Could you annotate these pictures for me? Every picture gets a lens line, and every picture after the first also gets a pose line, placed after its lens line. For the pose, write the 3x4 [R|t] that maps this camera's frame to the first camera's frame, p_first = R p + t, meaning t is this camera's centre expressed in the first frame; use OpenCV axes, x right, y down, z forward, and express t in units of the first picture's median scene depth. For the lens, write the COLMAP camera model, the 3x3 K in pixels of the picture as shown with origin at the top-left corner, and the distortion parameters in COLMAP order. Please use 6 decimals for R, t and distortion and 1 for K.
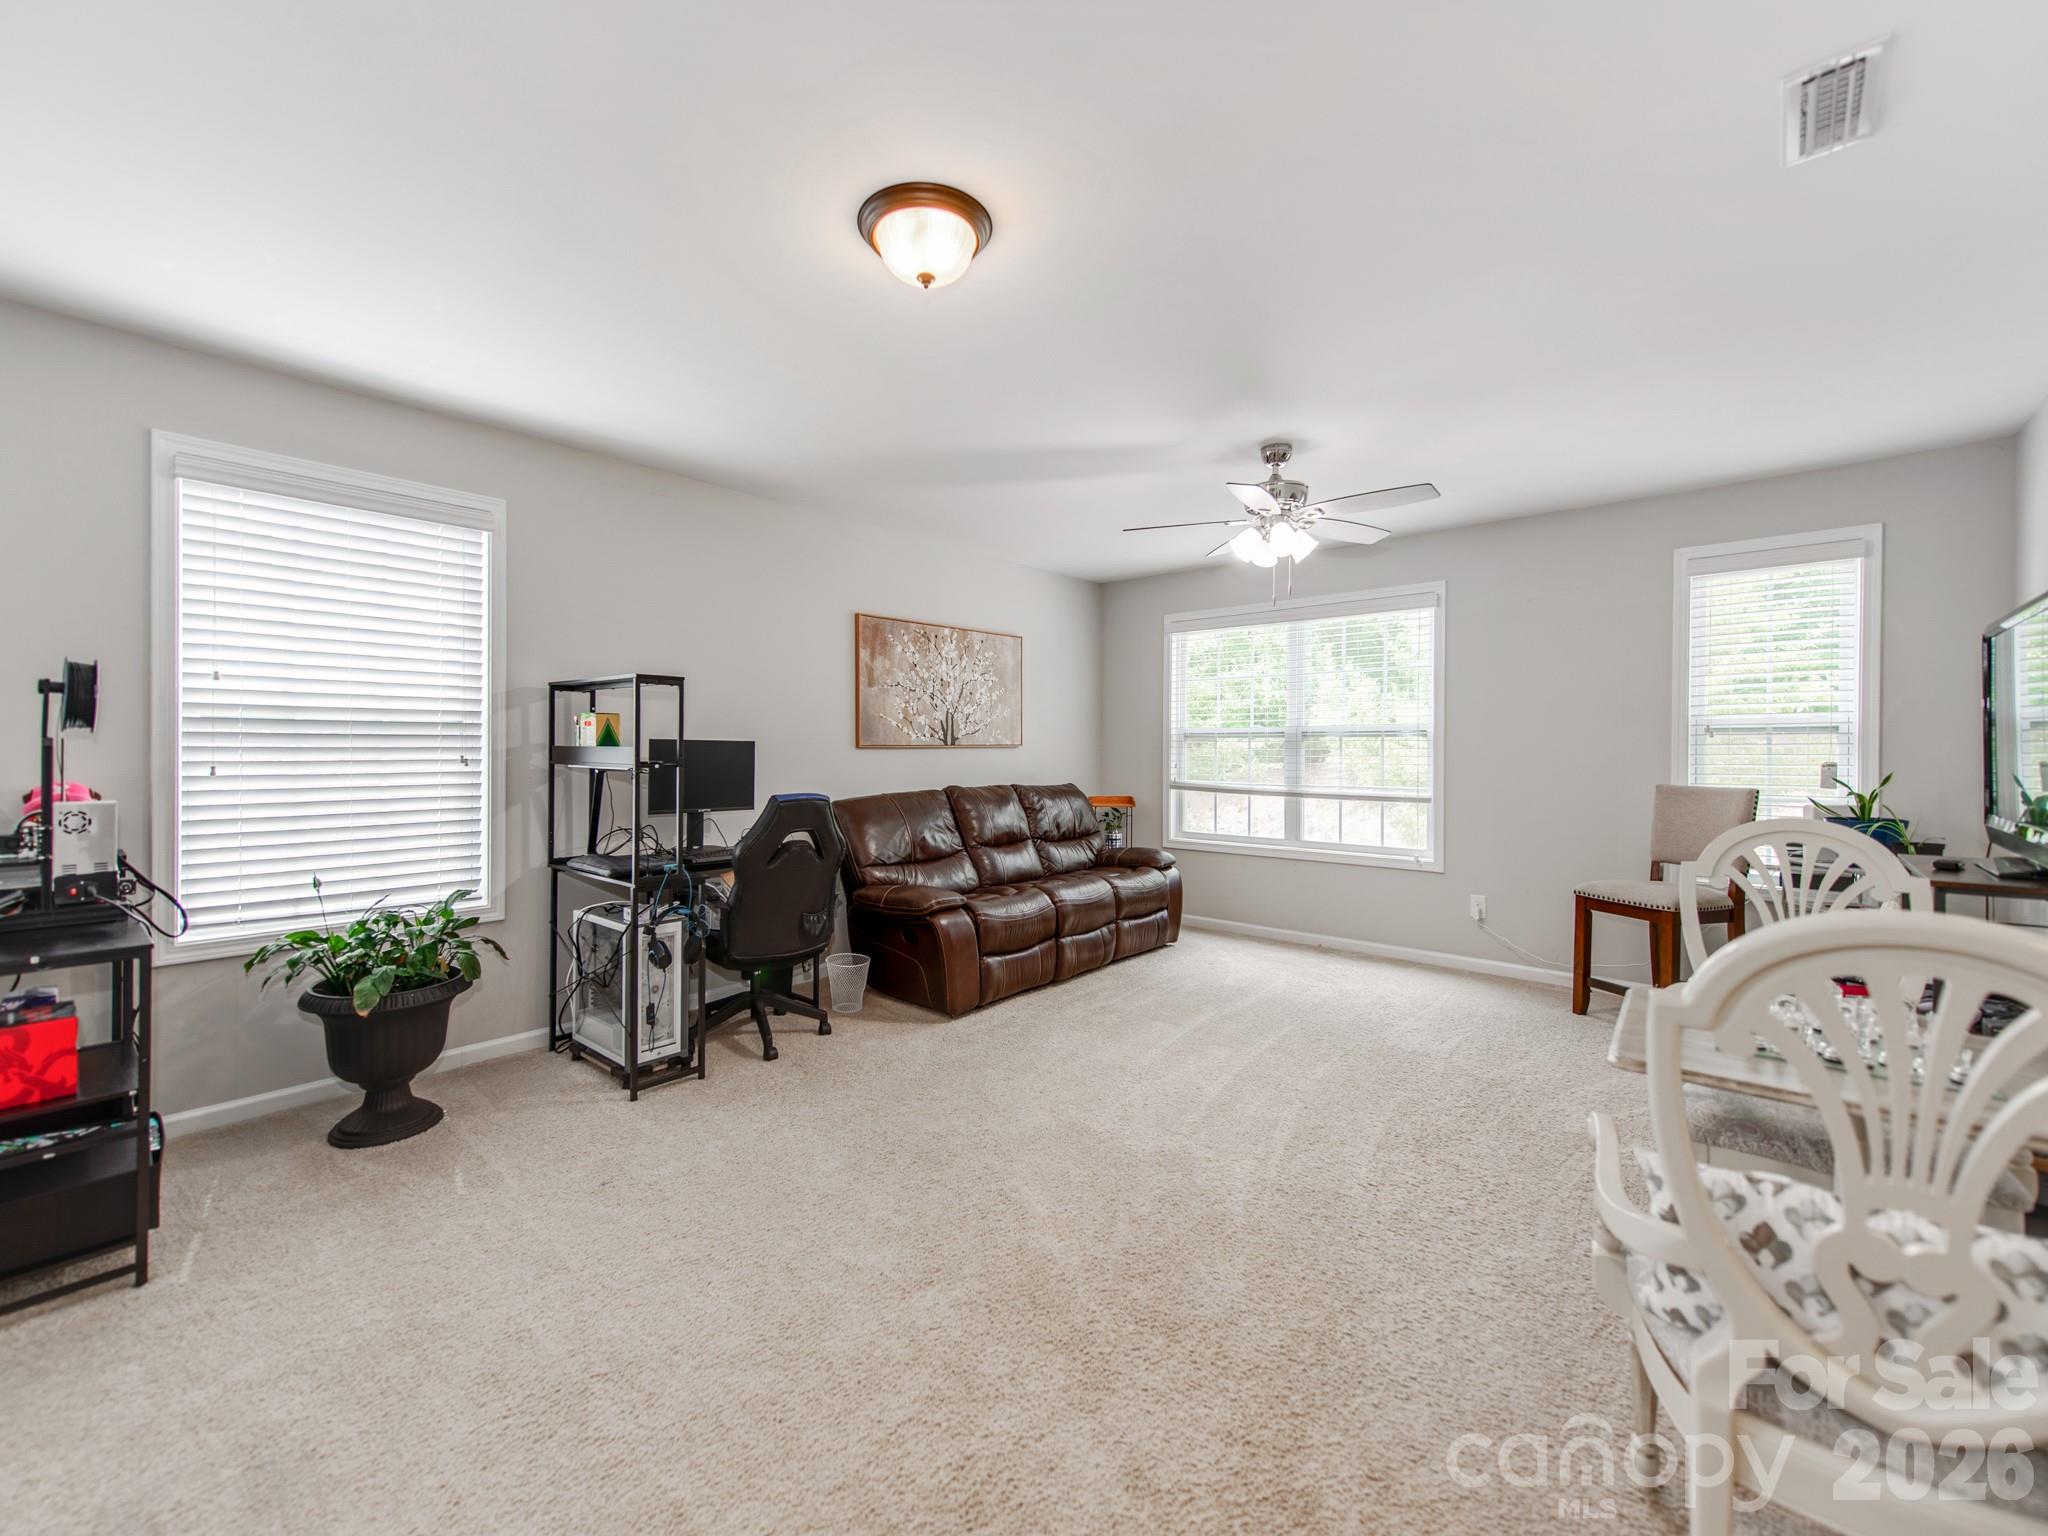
lens RADIAL K [[853.4, 0, 1020.9], [0, 853.4, 754.5], [0, 0, 1]] dist [0.017749, -0.003714]
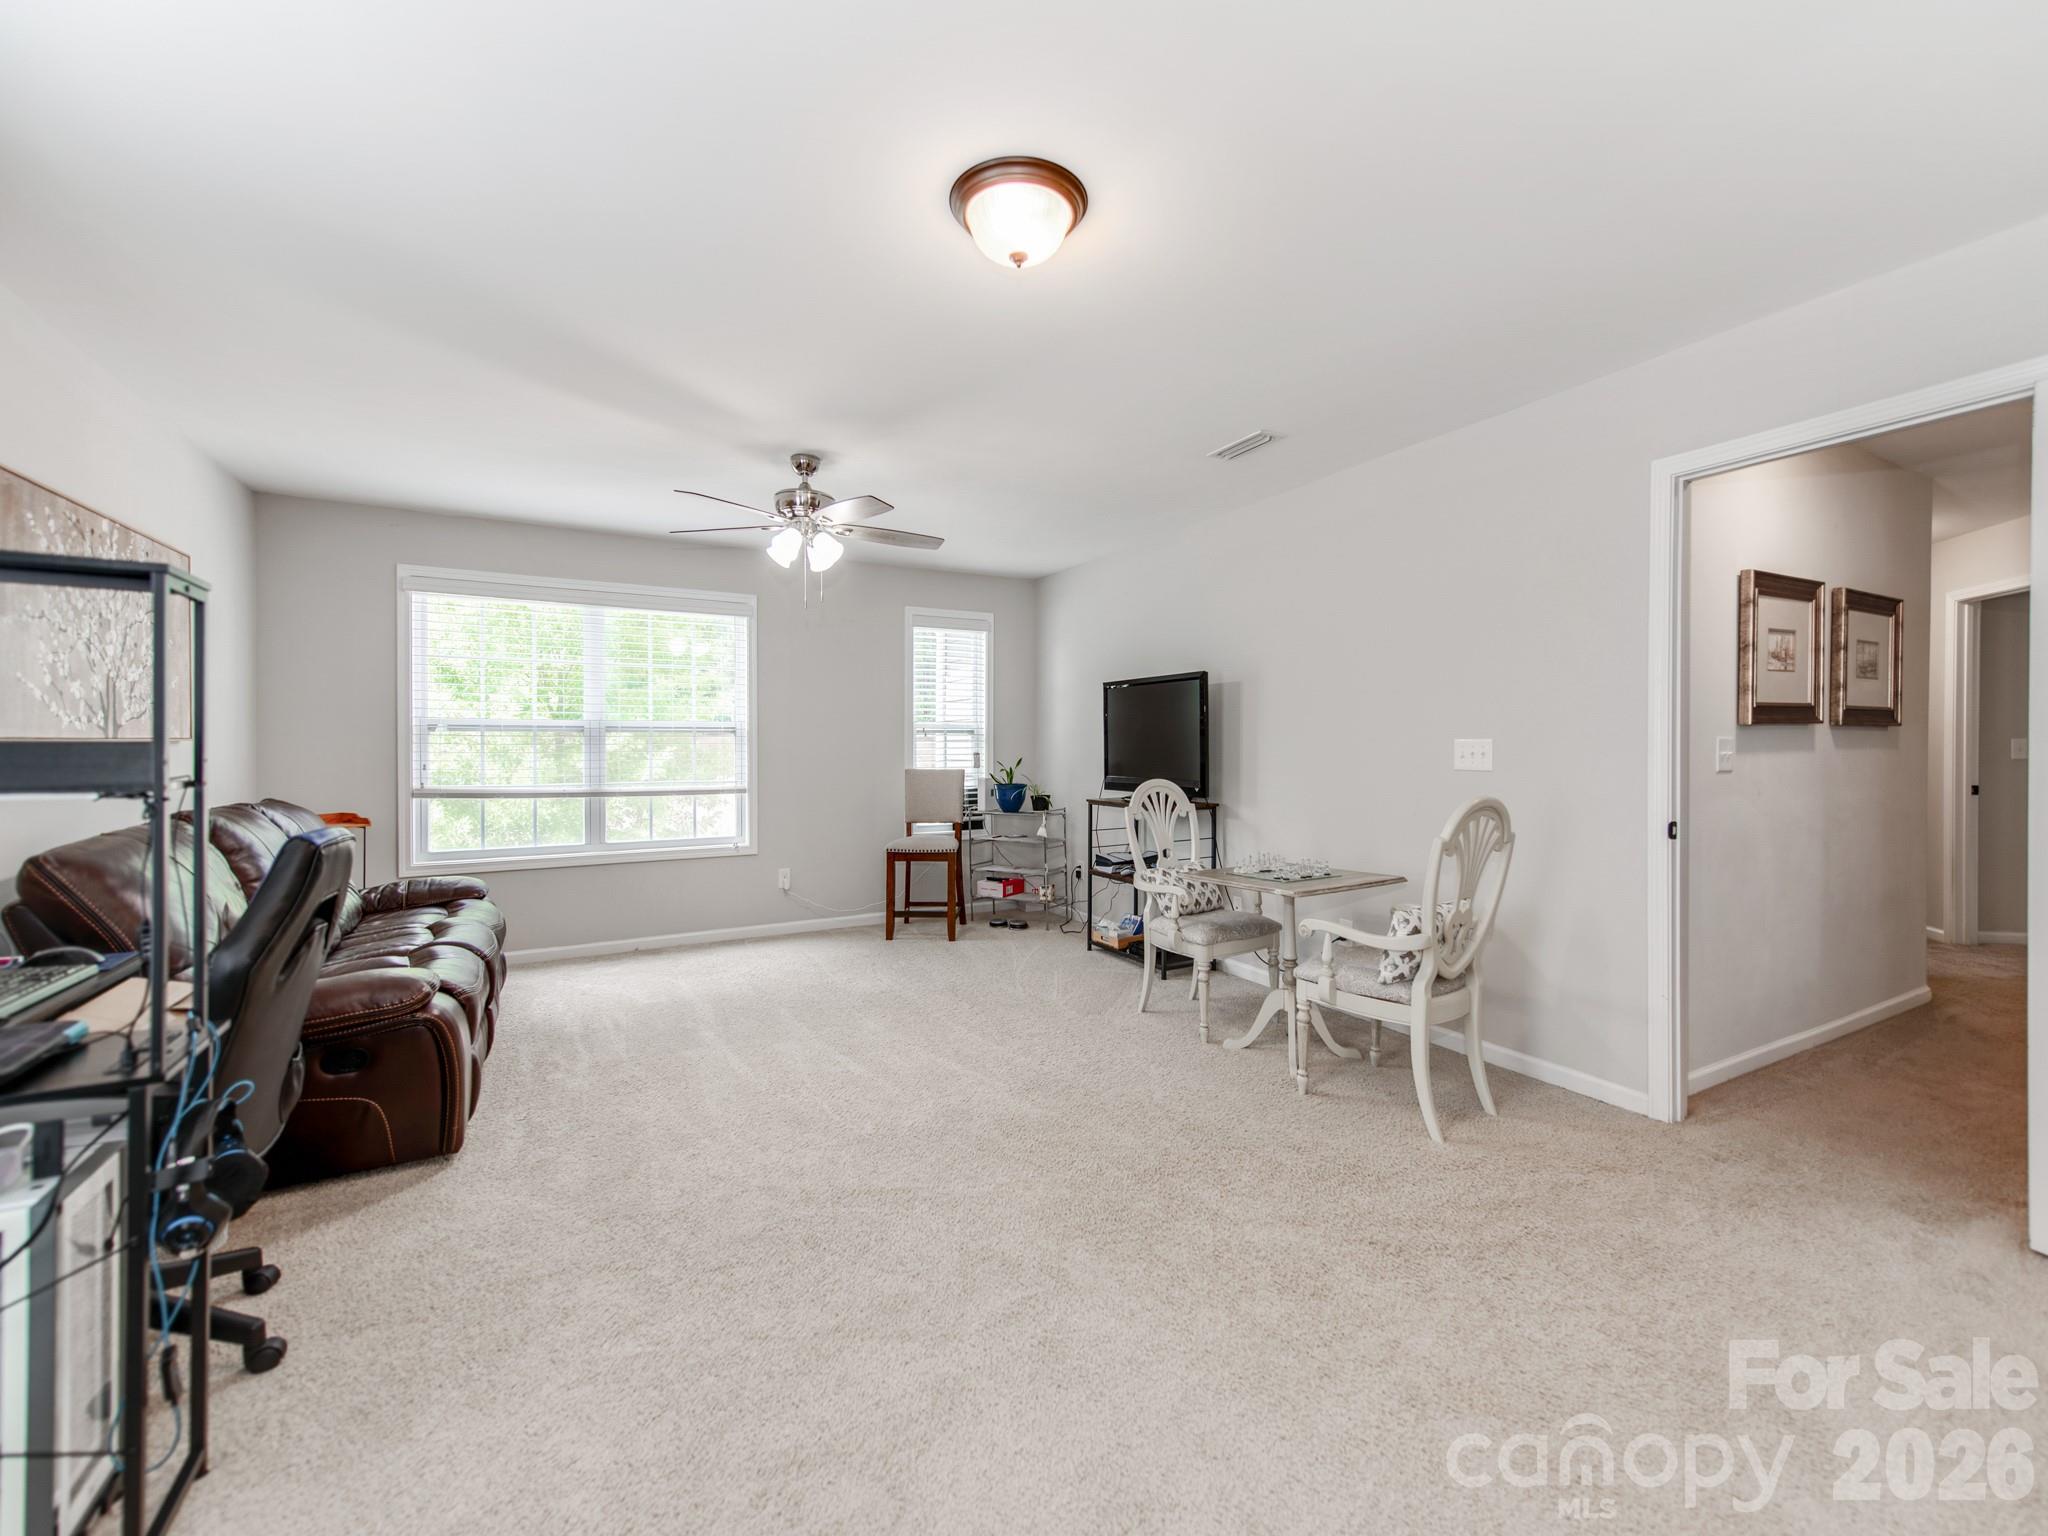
lens RADIAL K [[853.4, 0, 1027.3], [0, 853.4, 755.1], [0, 0, 1]] dist [0.017749, -0.003714]
pose [[0.314319, -0.012614, 0.949234, -0.572910], [0.007092, 0.999915, 0.010939, -0.003006], [-0.949291, 0.003293, 0.314381, 0.380976]]
